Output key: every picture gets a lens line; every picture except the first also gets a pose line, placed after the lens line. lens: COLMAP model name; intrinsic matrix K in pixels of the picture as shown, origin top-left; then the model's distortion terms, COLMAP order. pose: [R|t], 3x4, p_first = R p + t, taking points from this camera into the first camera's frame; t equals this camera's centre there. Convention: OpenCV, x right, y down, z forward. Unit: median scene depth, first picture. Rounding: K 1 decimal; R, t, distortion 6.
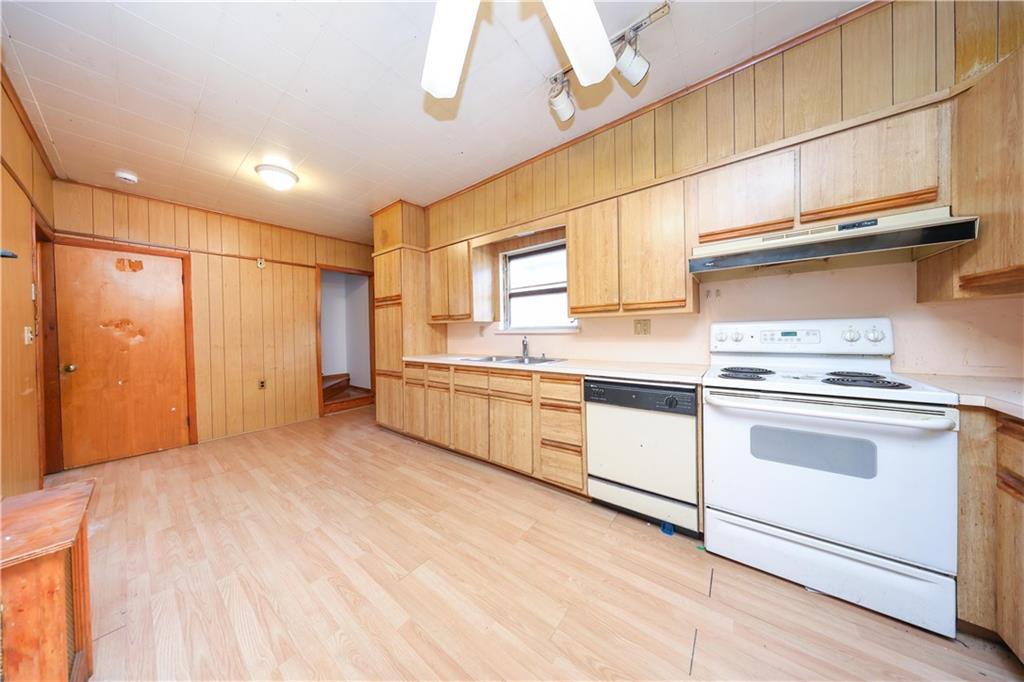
lens RADIAL K [[295.7, 0, 510.5], [0, 295.7, 336.1], [0, 0, 1]] dist [-0.003136, 0.000096]
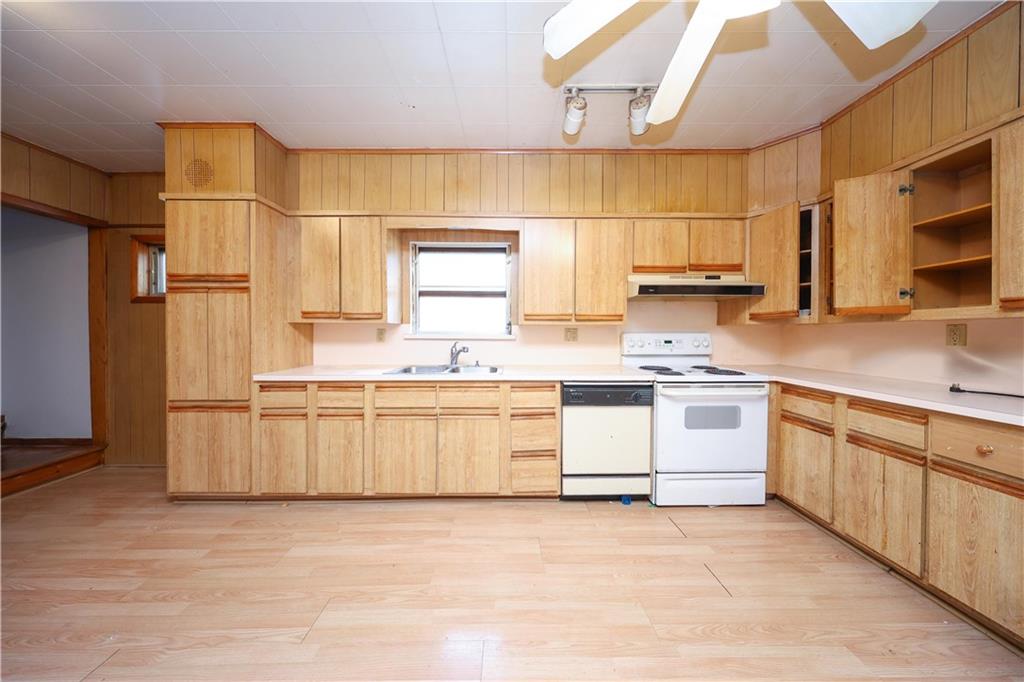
lens RADIAL K [[295.7, 0, 507.3], [0, 295.7, 336.1], [0, 0, 1]] dist [-0.003136, 0.000096]
pose [[0.784857, 0.008535, 0.619619, -0.468897], [-0.007312, 0.999963, -0.004512, -0.018420], [-0.619634, -0.000989, 0.784890, 0.251975]]
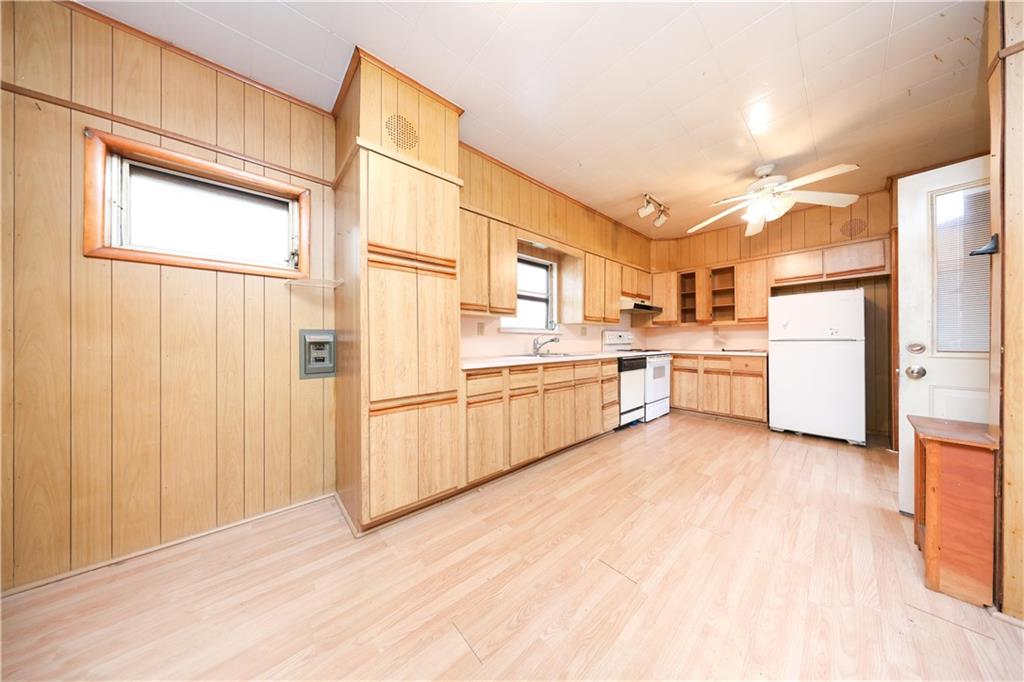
lens RADIAL K [[295.7, 0, 509.9], [0, 295.7, 339.9], [0, 0, 1]] dist [-0.003136, 0.000096]
pose [[0.184522, 0.017136, 0.982679, -1.346837], [0.011113, 0.999748, -0.019520, 0.048735], [-0.982766, 0.014522, 0.184285, 1.118433]]
